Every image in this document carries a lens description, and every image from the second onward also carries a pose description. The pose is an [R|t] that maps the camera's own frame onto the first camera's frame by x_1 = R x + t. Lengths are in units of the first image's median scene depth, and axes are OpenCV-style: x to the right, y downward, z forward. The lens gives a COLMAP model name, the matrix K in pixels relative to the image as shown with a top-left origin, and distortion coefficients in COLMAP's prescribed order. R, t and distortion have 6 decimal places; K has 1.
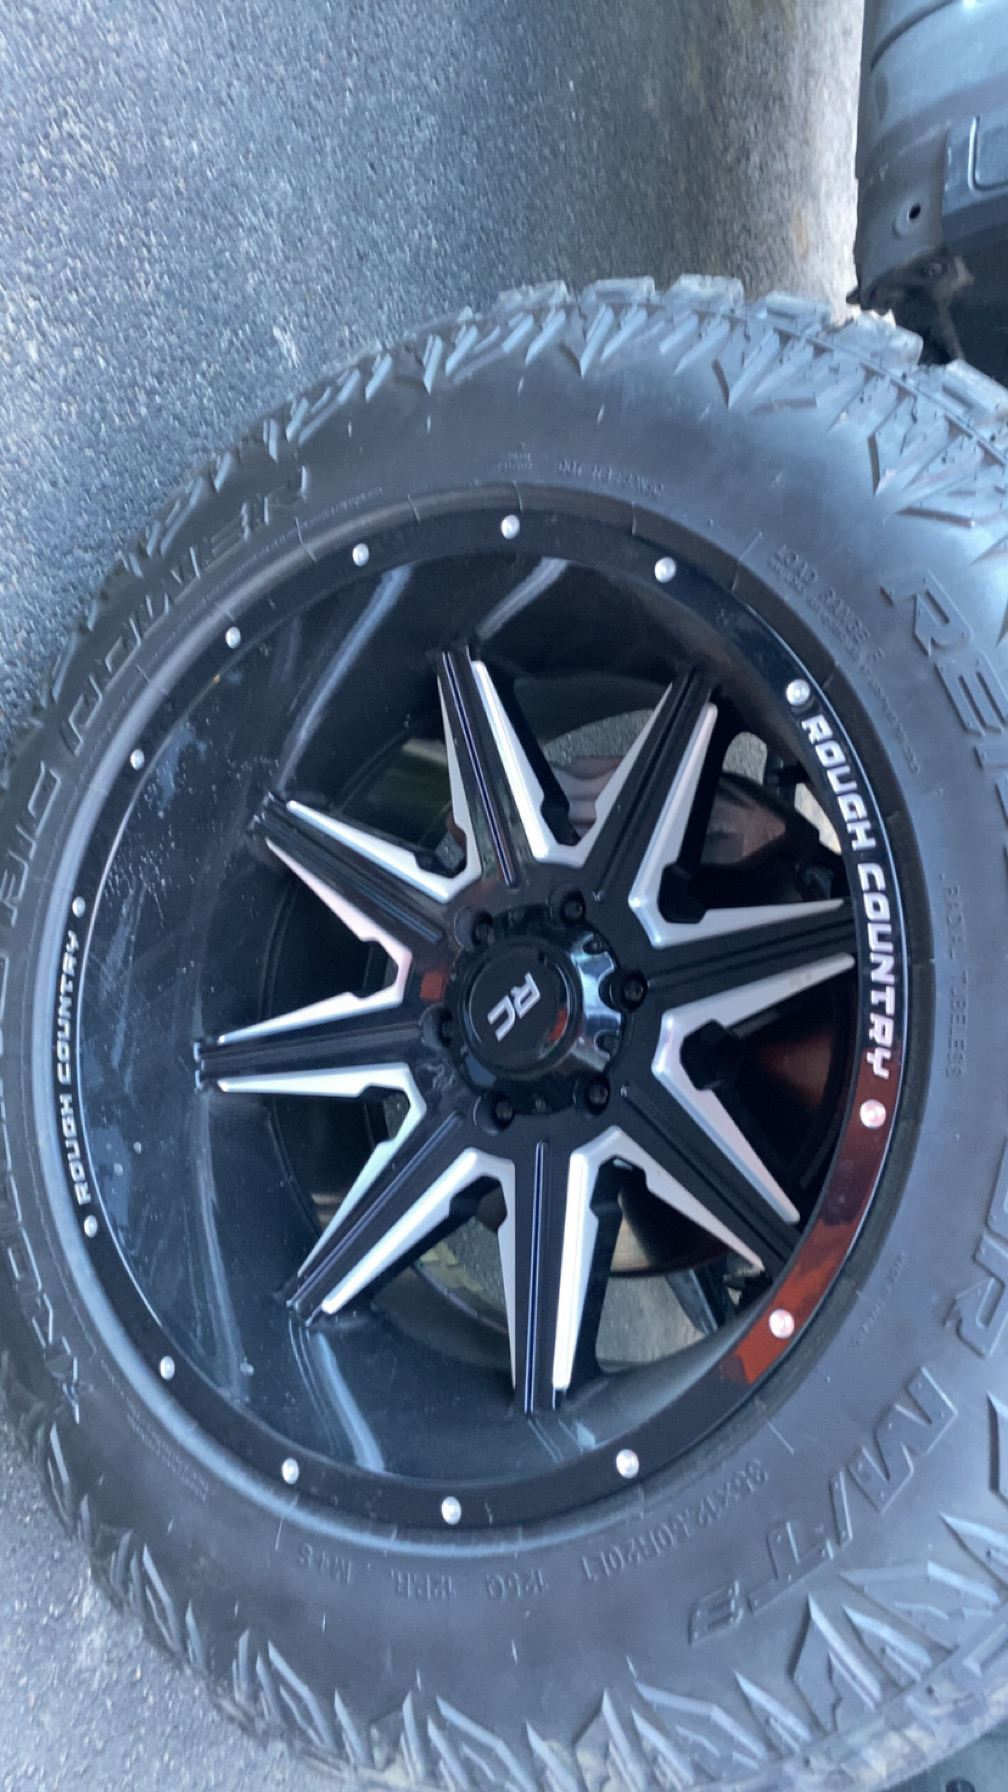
lens RADIAL K [[1274.2, 0, 504.0], [0, 1274.2, 896.0], [0, 0, 1]] dist [0.004534, 0.003643]
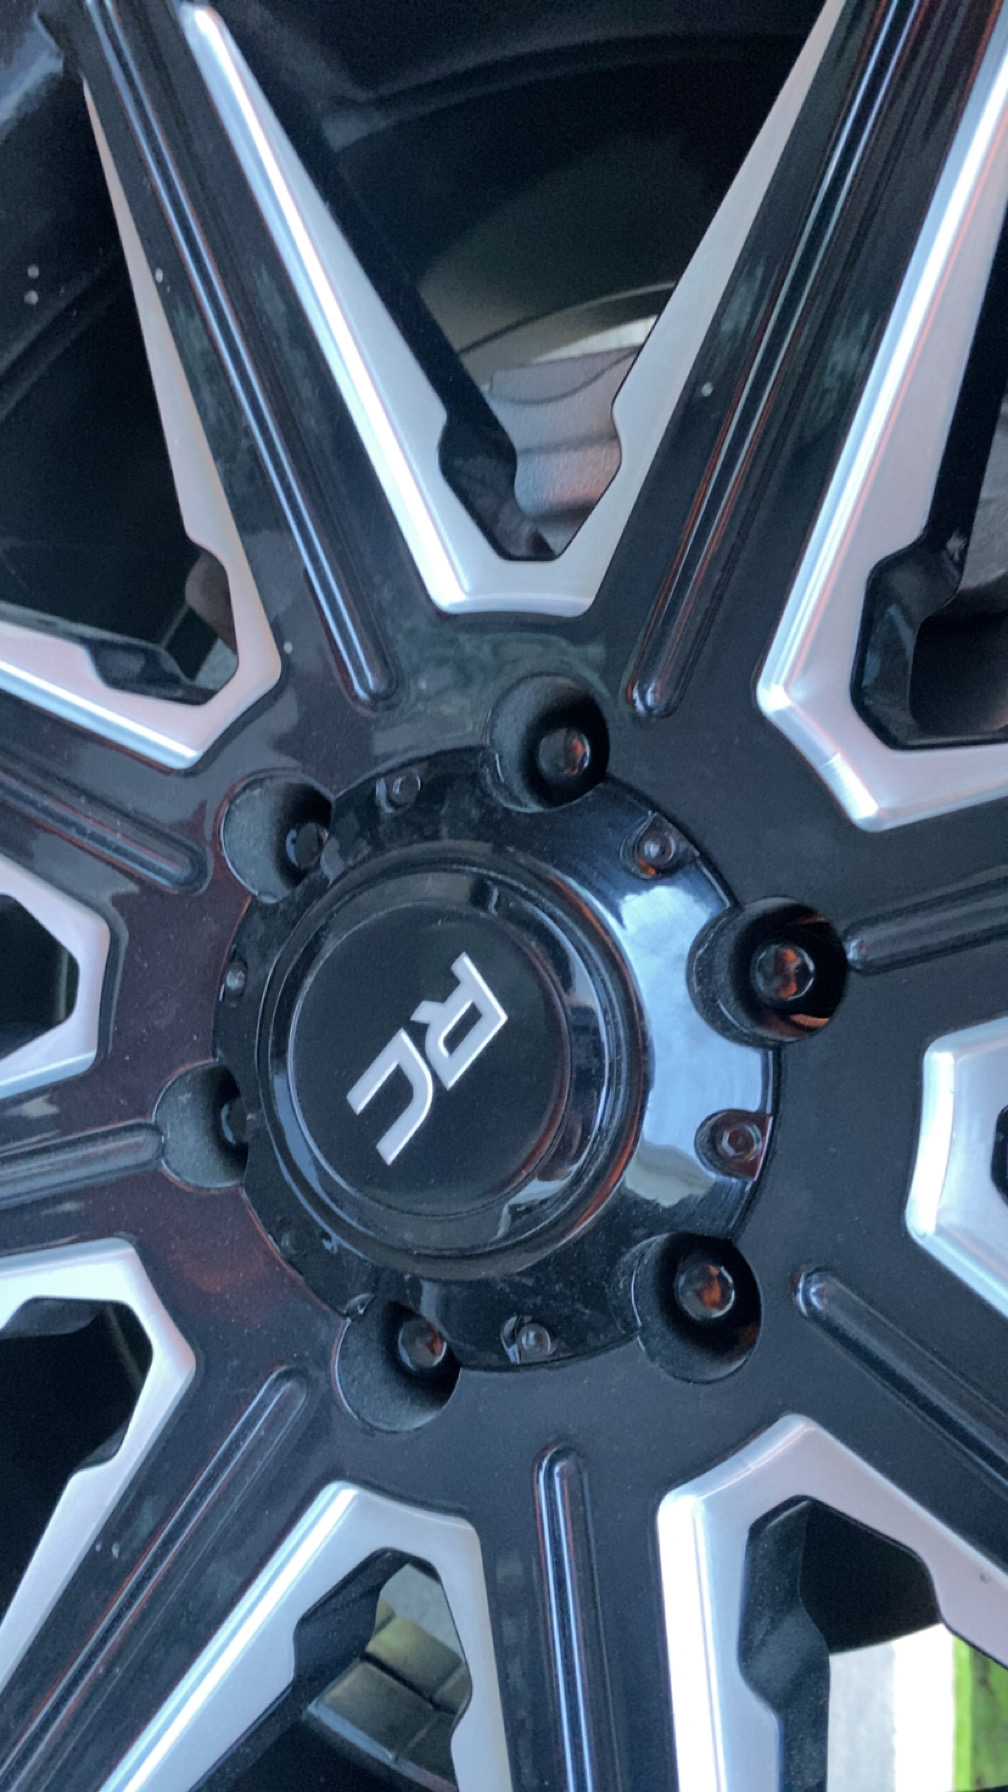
lens RADIAL K [[1274.2, 0, 504.0], [0, 1274.2, 896.0], [0, 0, 1]] dist [0.004534, 0.003643]
pose [[0.986489, -0.104962, 0.125786, -0.008877], [0.098241, 0.993441, 0.058507, 0.028131], [-0.131102, -0.045359, 0.990331, 0.665225]]
